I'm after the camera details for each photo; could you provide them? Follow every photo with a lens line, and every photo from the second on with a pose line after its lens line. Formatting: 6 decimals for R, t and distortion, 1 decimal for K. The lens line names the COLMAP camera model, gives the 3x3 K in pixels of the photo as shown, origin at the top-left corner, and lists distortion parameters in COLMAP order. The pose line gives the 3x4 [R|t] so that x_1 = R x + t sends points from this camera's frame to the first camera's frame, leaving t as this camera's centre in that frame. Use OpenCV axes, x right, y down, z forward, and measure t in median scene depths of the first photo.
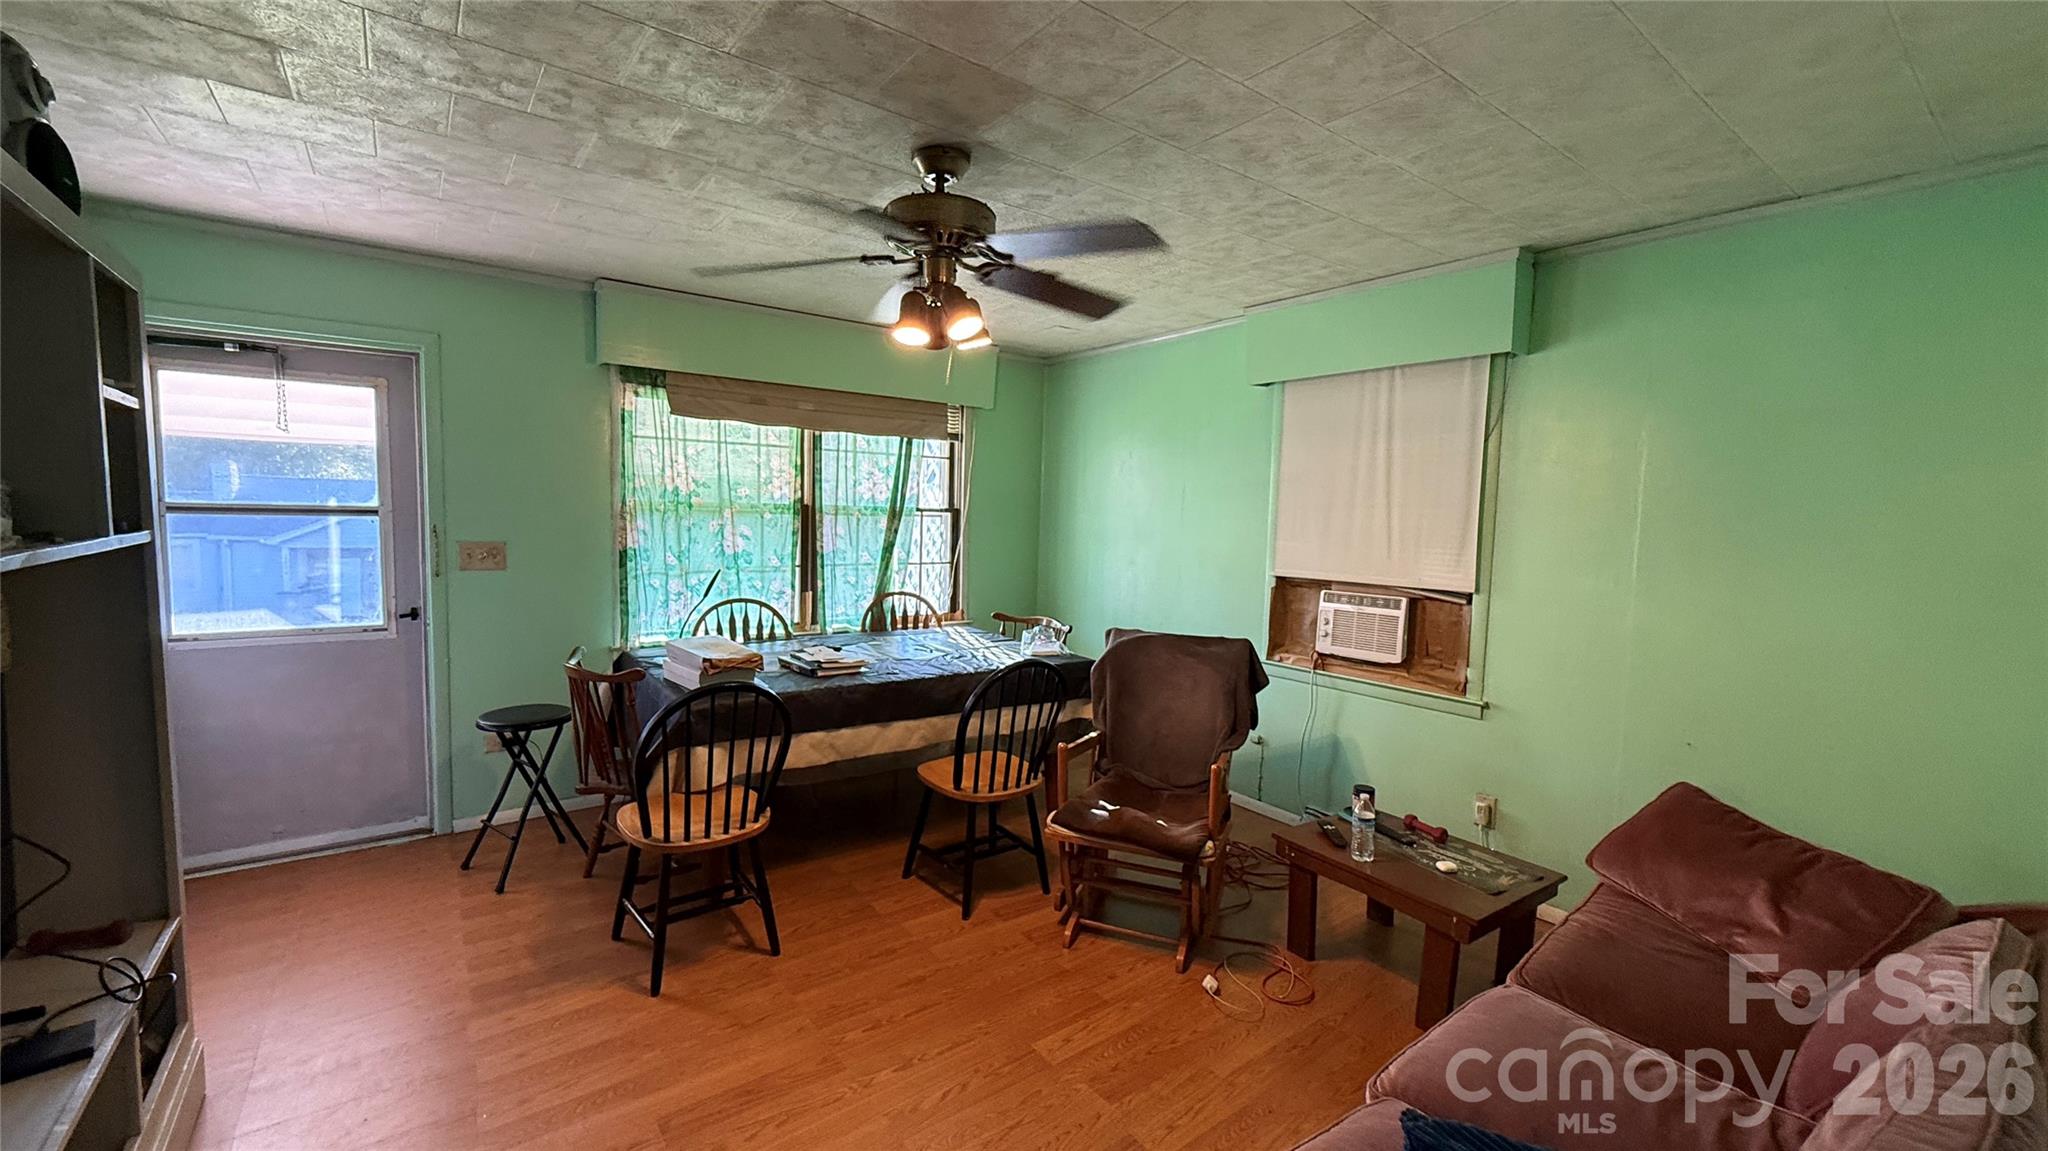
lens RADIAL K [[815.4, 0, 1029.5], [0, 815.4, 574.9], [0, 0, 1]] dist [-0.000219, -0.000192]
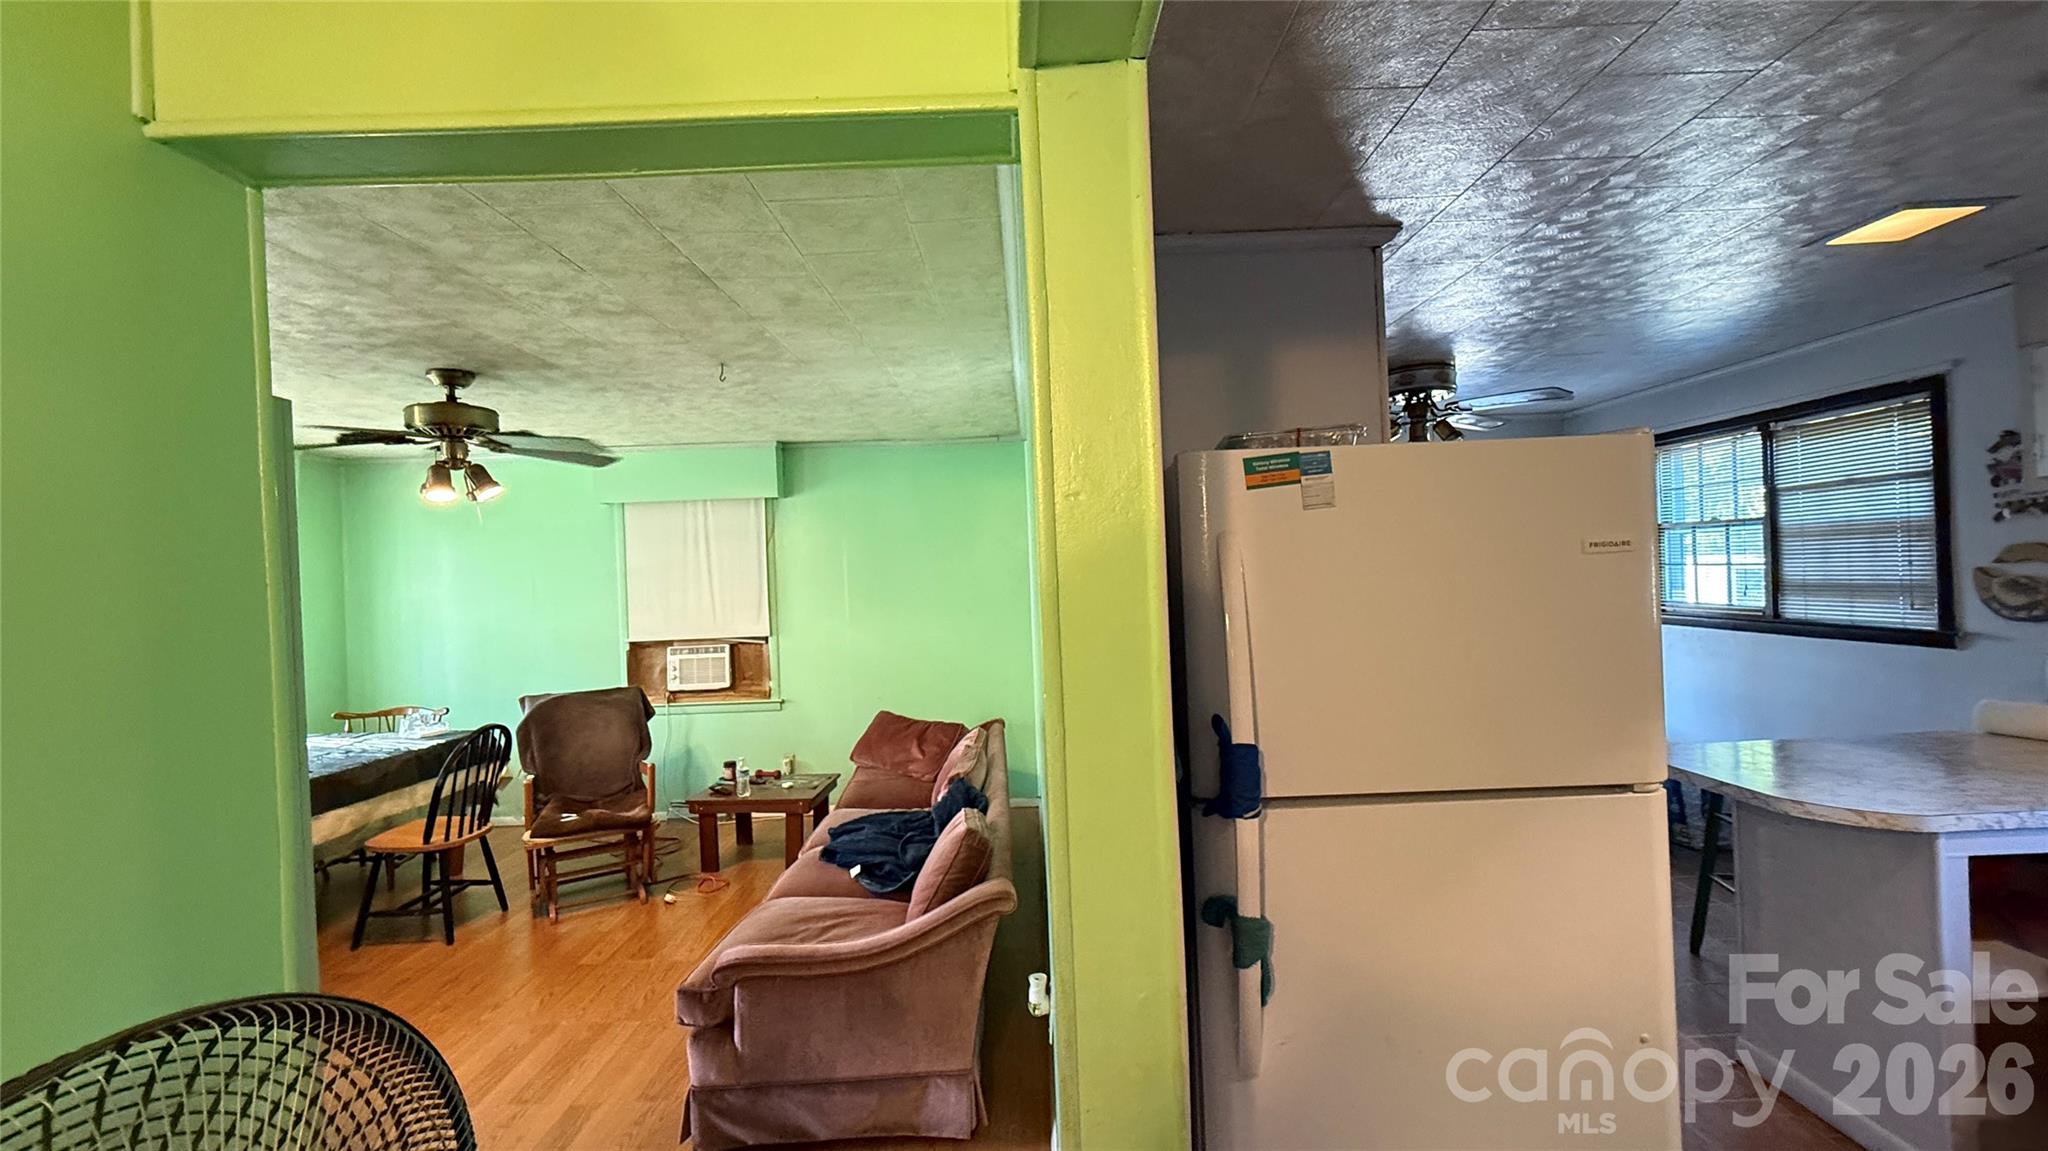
lens RADIAL K [[815.4, 0, 1029.5], [0, 815.4, 574.9], [0, 0, 1]] dist [-0.000219, -0.000192]
pose [[0.603599, -0.052837, 0.795535, -0.453149], [0.113901, 0.993282, -0.020449, -0.007425], [-0.789110, 0.102956, 0.605562, -0.446160]]
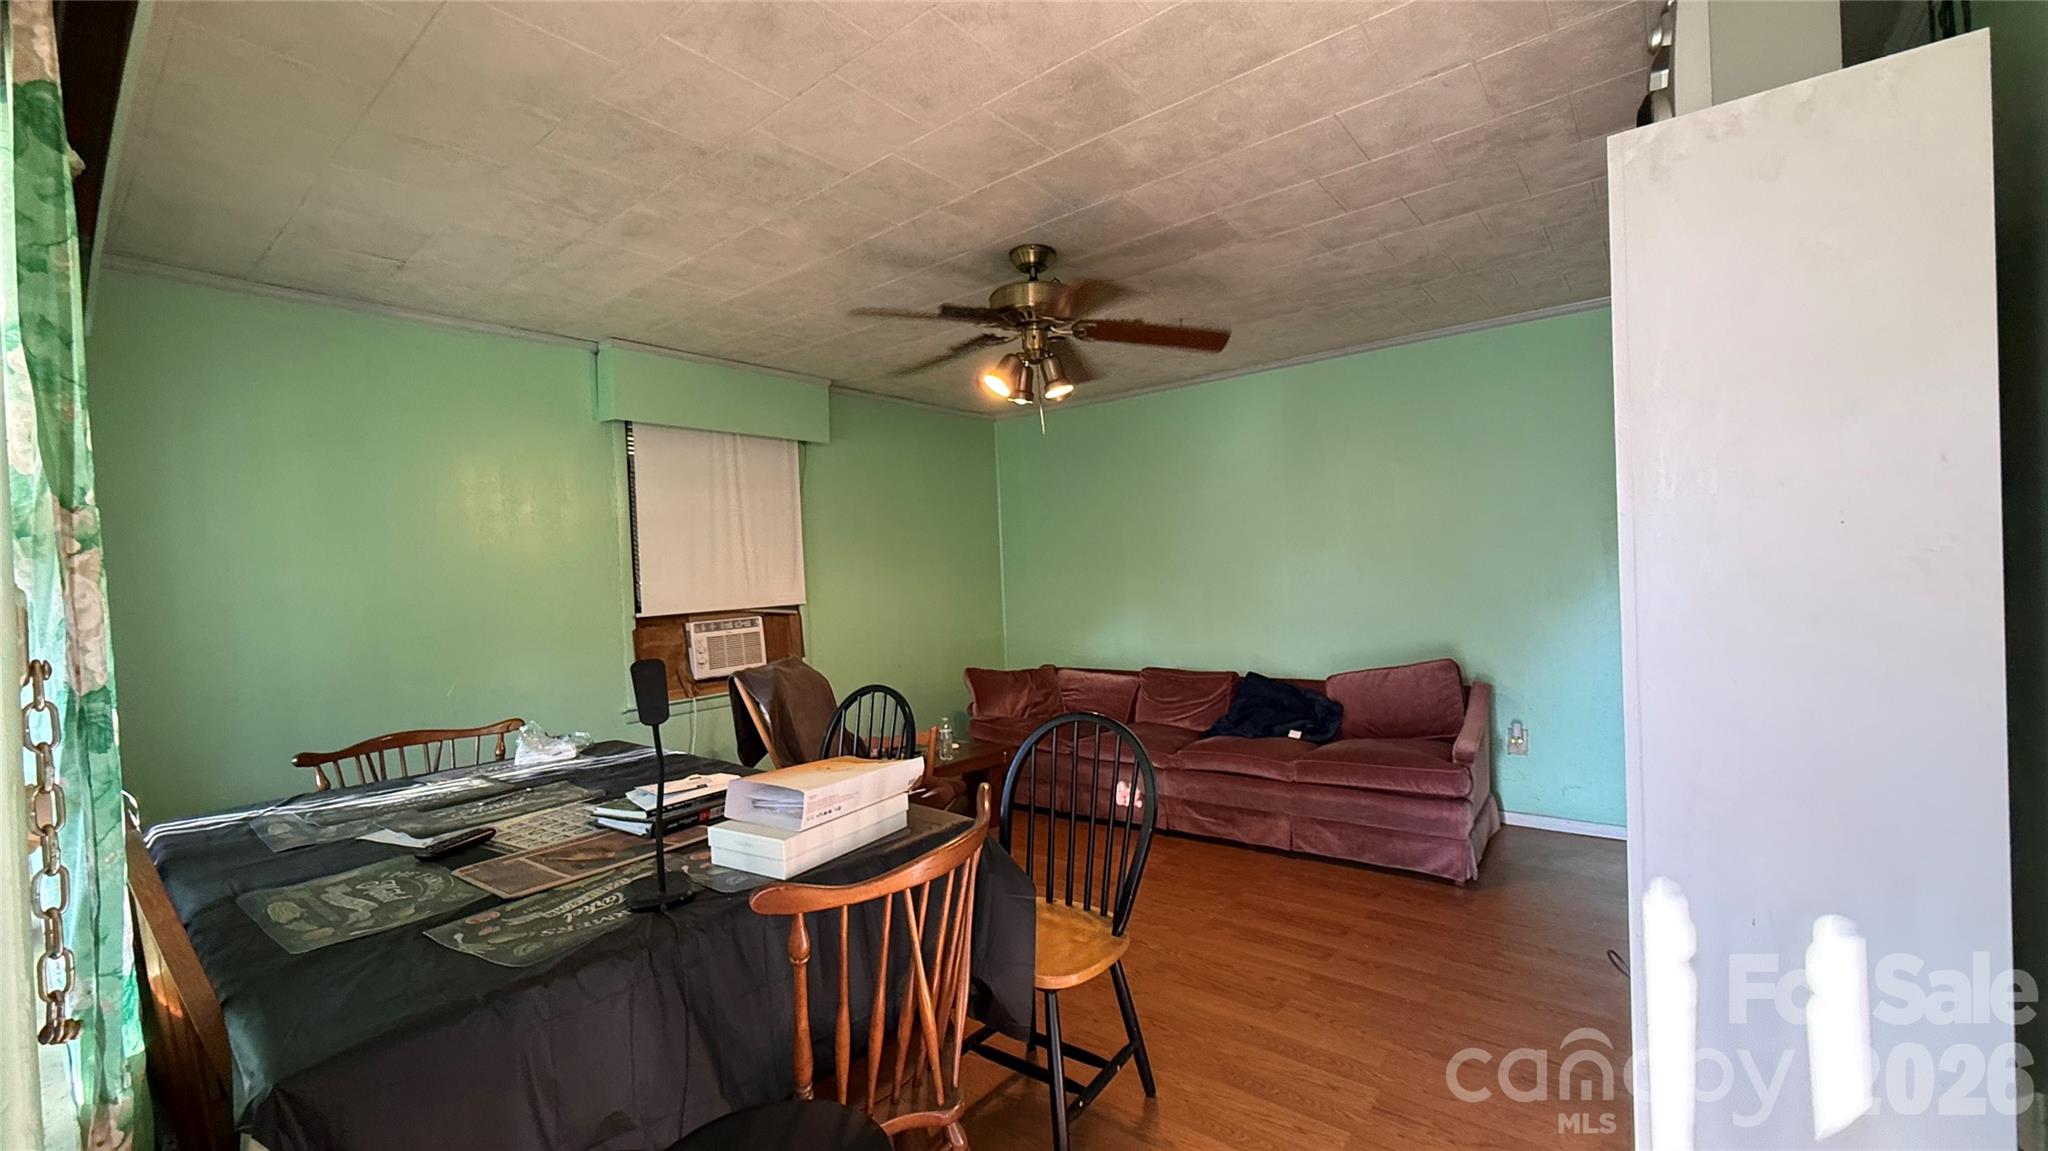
lens RADIAL K [[811.5, 0, 1028.0], [0, 811.5, 576.3], [0, 0, 1]] dist [0.000121, -0.000284]
pose [[-0.243975, -0.025002, 0.969459, -0.918562], [0.112585, 0.992178, 0.053921, -0.057831], [-0.963224, 0.122302, -0.239252, 0.937669]]
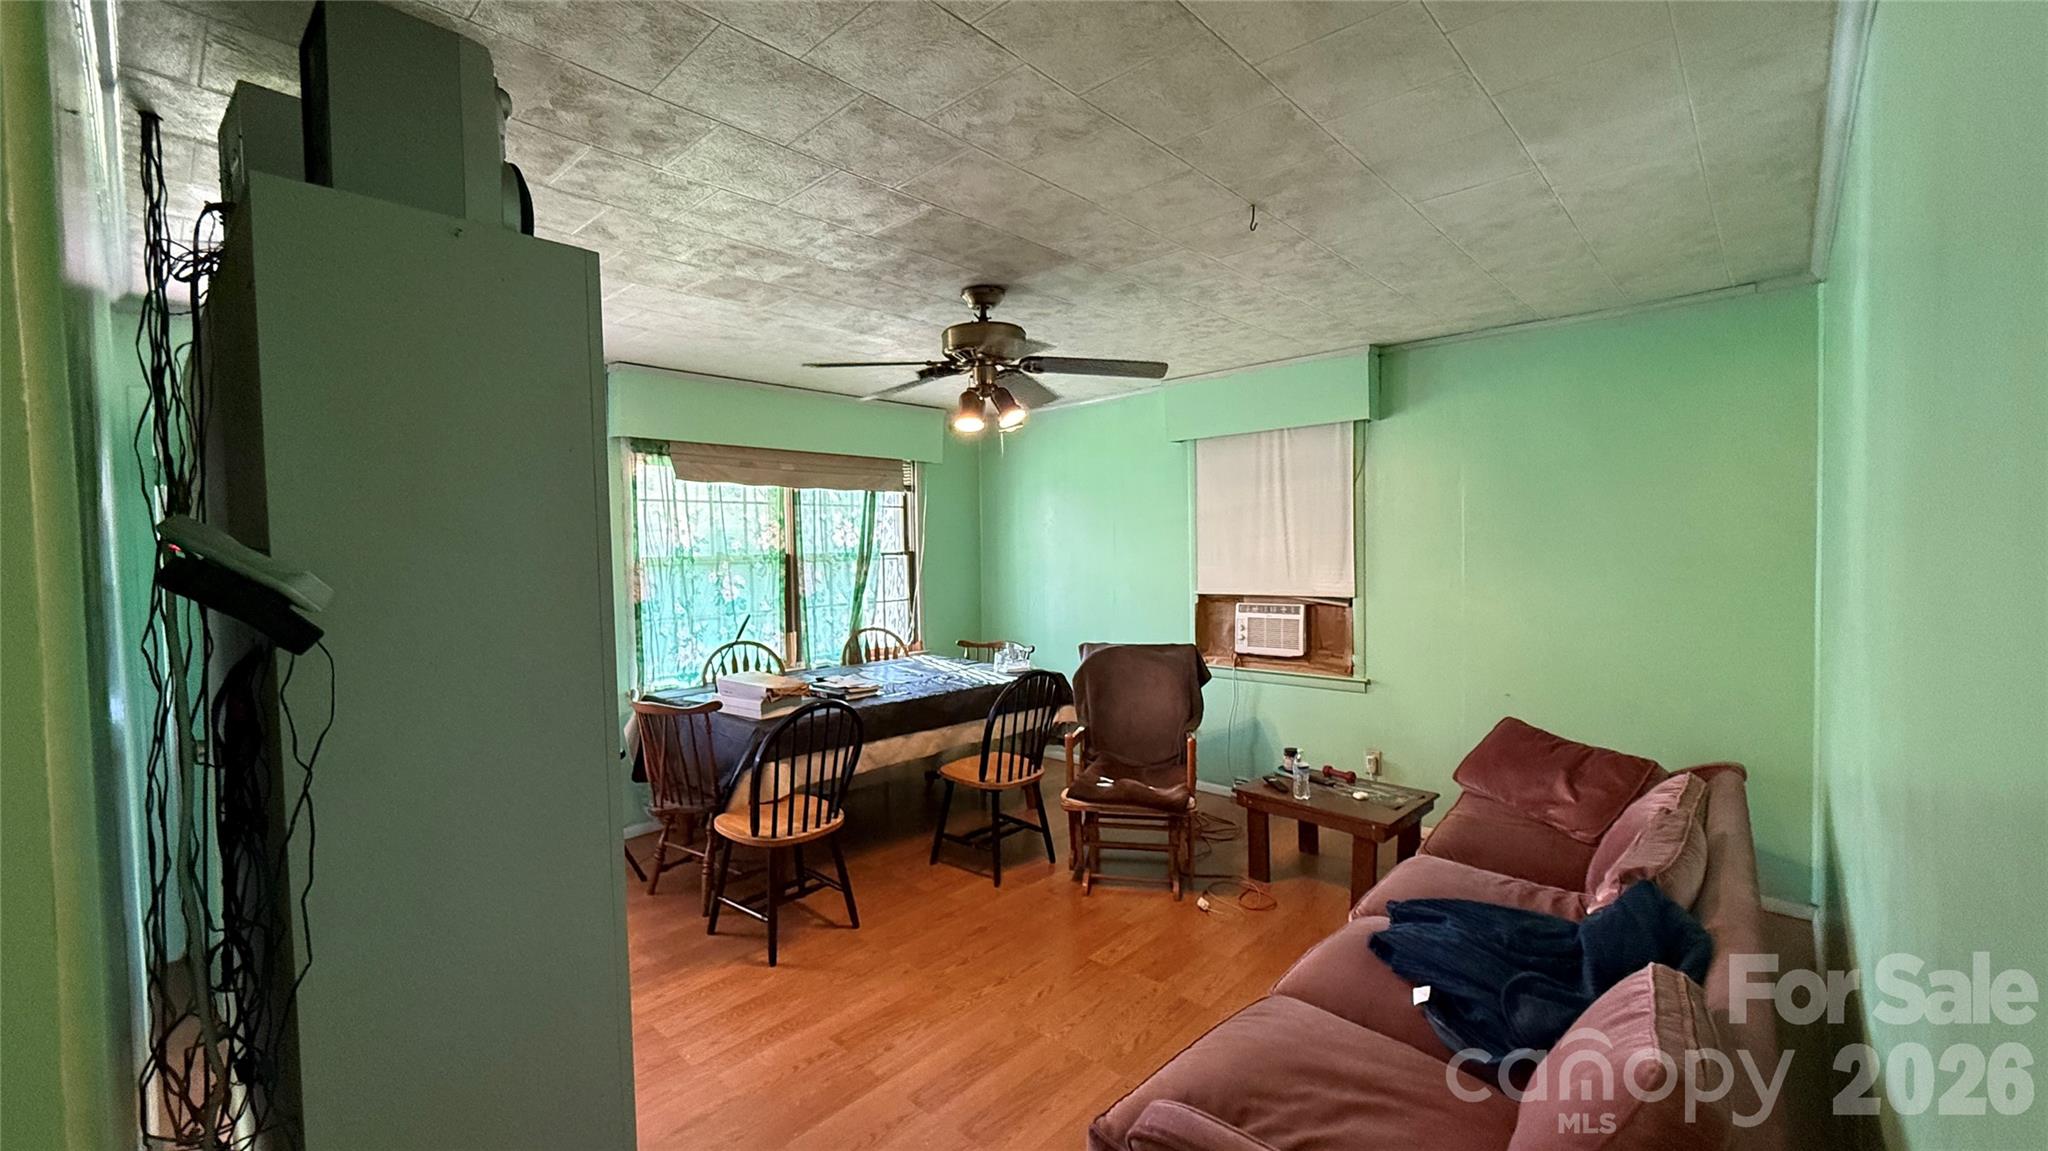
lens RADIAL K [[815.4, 0, 1029.5], [0, 815.4, 574.9], [0, 0, 1]] dist [-0.000219, -0.000192]
pose [[0.983029, -0.050820, 0.176270, -0.201689], [0.058147, 0.997635, -0.036653, 0.003175], [-0.173990, 0.046281, 0.983659, -0.211160]]
